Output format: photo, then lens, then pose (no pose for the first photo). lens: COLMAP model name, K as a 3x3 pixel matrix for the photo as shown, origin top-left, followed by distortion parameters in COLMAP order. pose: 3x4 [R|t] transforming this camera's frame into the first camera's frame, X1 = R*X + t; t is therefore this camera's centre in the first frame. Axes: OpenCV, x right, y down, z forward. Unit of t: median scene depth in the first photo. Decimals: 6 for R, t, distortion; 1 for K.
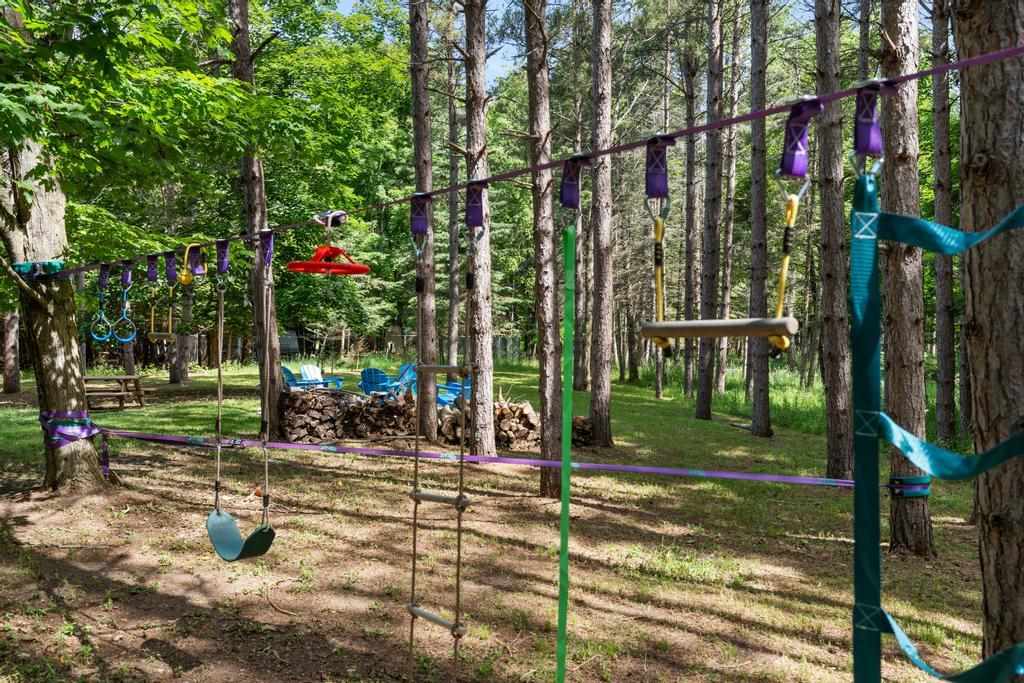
lens RADIAL K [[925.5, 0, 512.1], [0, 925.5, 342.2], [0, 0, 1]] dist [0.018955, 0.005809]
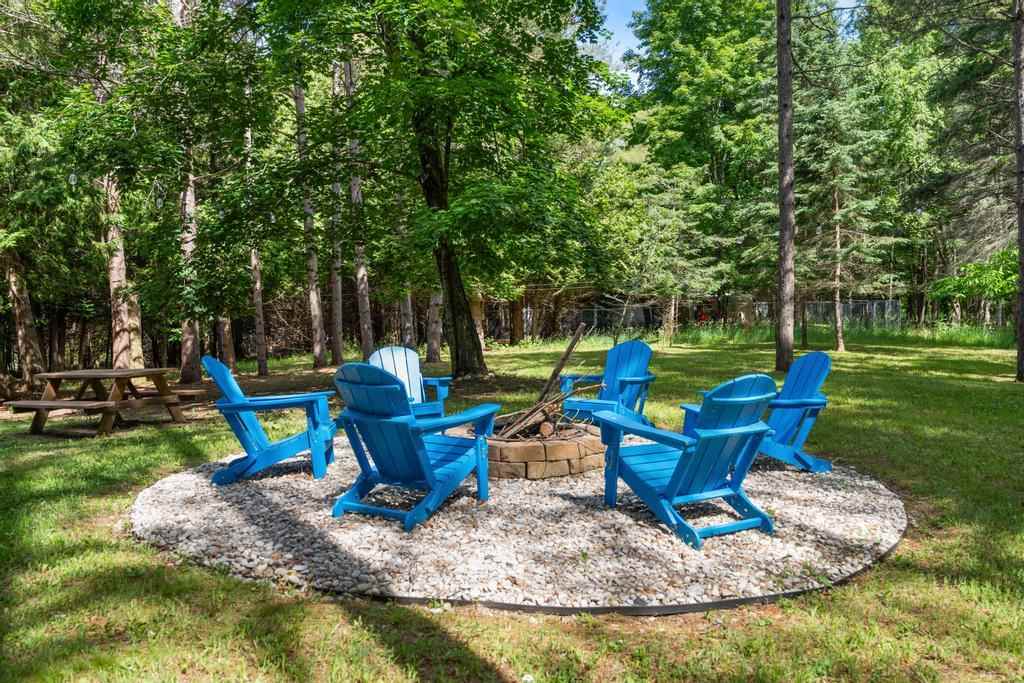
lens RADIAL K [[791.1, 0, 511.3], [0, 791.1, 343.0], [0, 0, 1]] dist [0.004172, -0.000190]
pose [[0.901254, -0.014380, -0.433053, -0.000796], [0.027849, 0.999305, 0.024776, 0.005937], [0.432395, -0.034389, 0.901028, 0.273874]]
